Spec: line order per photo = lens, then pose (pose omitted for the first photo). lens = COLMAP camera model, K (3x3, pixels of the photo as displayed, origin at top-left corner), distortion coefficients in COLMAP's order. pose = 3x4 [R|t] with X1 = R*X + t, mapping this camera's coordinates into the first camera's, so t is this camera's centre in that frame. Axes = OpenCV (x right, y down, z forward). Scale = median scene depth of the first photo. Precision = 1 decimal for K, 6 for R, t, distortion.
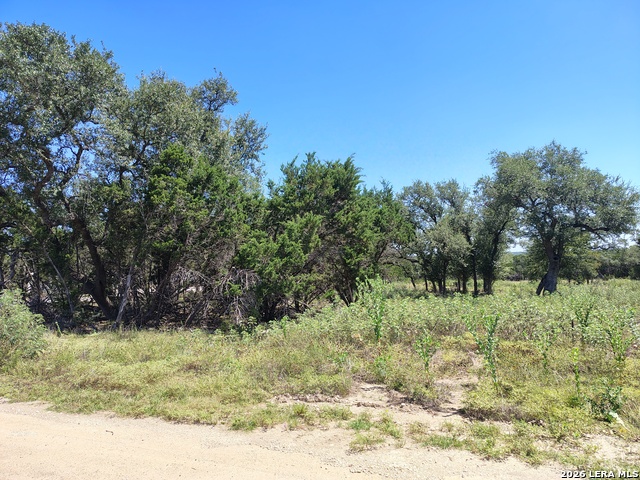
lens RADIAL K [[454.4, 0, 320.0], [0, 454.4, 240.0], [0, 0, 1]] dist [0.061123, -0.083959]
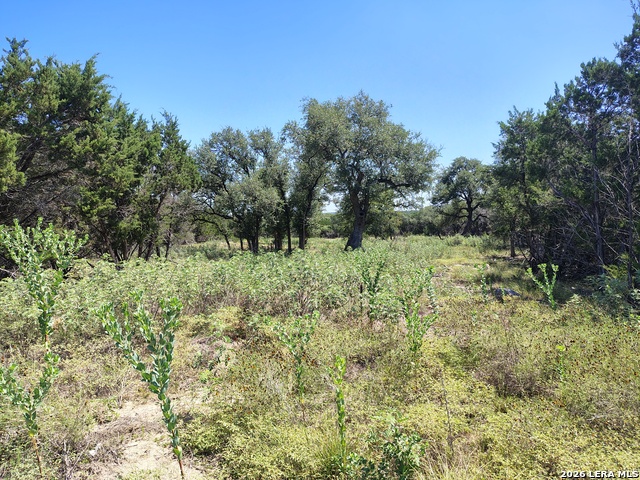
lens RADIAL K [[453.6, 0, 320.0], [0, 453.6, 240.0], [0, 0, 1]] dist [-0.004454, 0.000911]
pose [[0.933085, -0.011194, 0.359482, 0.076103], [-0.020544, 0.996225, 0.084344, 0.014842], [-0.359069, -0.086086, 0.929332, 0.118384]]
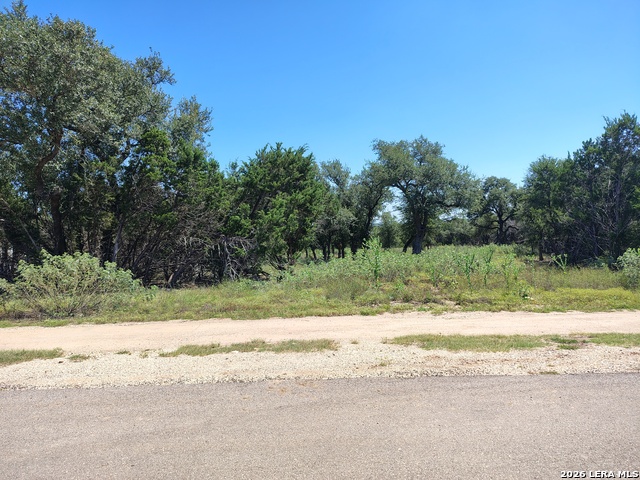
lens RADIAL K [[465.6, 0, 320.0], [0, 465.6, 240.0], [0, 0, 1]] dist [0.039890, -0.000087]
pose [[0.943865, -0.012983, 0.330075, -0.171610], [-0.006630, 0.998281, 0.058226, -0.000308], [-0.330264, -0.057146, 0.942157, -0.124944]]
